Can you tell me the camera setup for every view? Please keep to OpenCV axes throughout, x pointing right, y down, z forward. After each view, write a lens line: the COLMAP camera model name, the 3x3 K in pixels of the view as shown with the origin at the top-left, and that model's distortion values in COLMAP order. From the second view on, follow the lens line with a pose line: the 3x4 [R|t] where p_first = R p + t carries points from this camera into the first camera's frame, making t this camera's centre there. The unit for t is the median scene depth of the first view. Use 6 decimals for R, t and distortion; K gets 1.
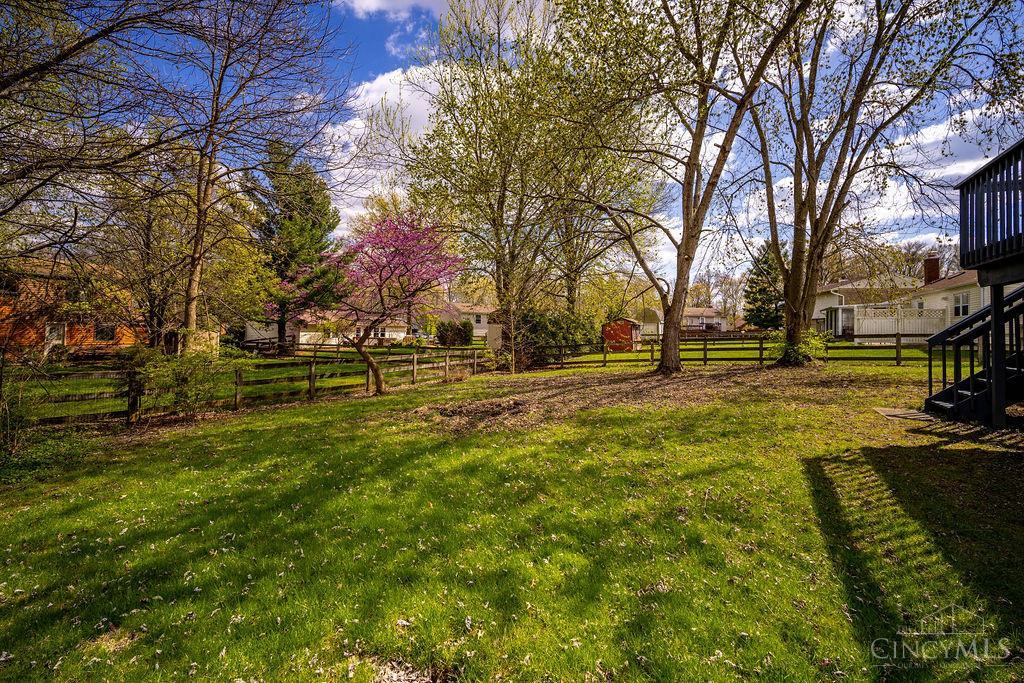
lens RADIAL K [[458.3, 0, 509.3], [0, 458.3, 334.0], [0, 0, 1]] dist [-0.001753, 0.000001]
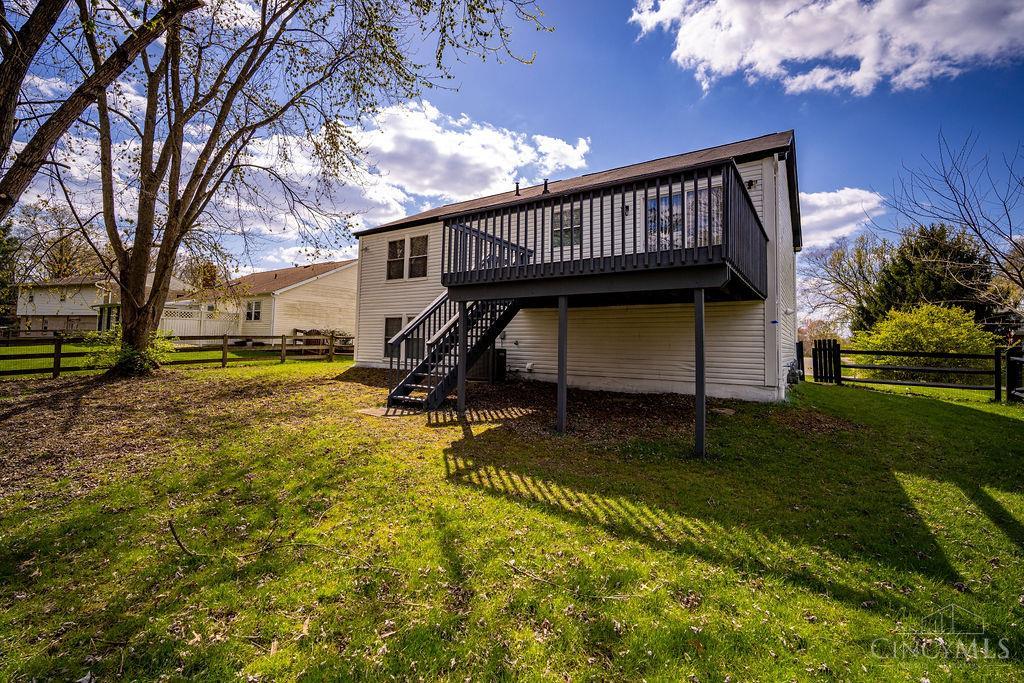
lens RADIAL K [[458.3, 0, 509.3], [0, 458.3, 334.0], [0, 0, 1]] dist [-0.001753, 0.000001]
pose [[0.115681, 0.009774, 0.993238, -0.083324], [-0.011591, 0.999897, -0.008490, -0.002745], [-0.993219, -0.010530, 0.115782, 0.283094]]
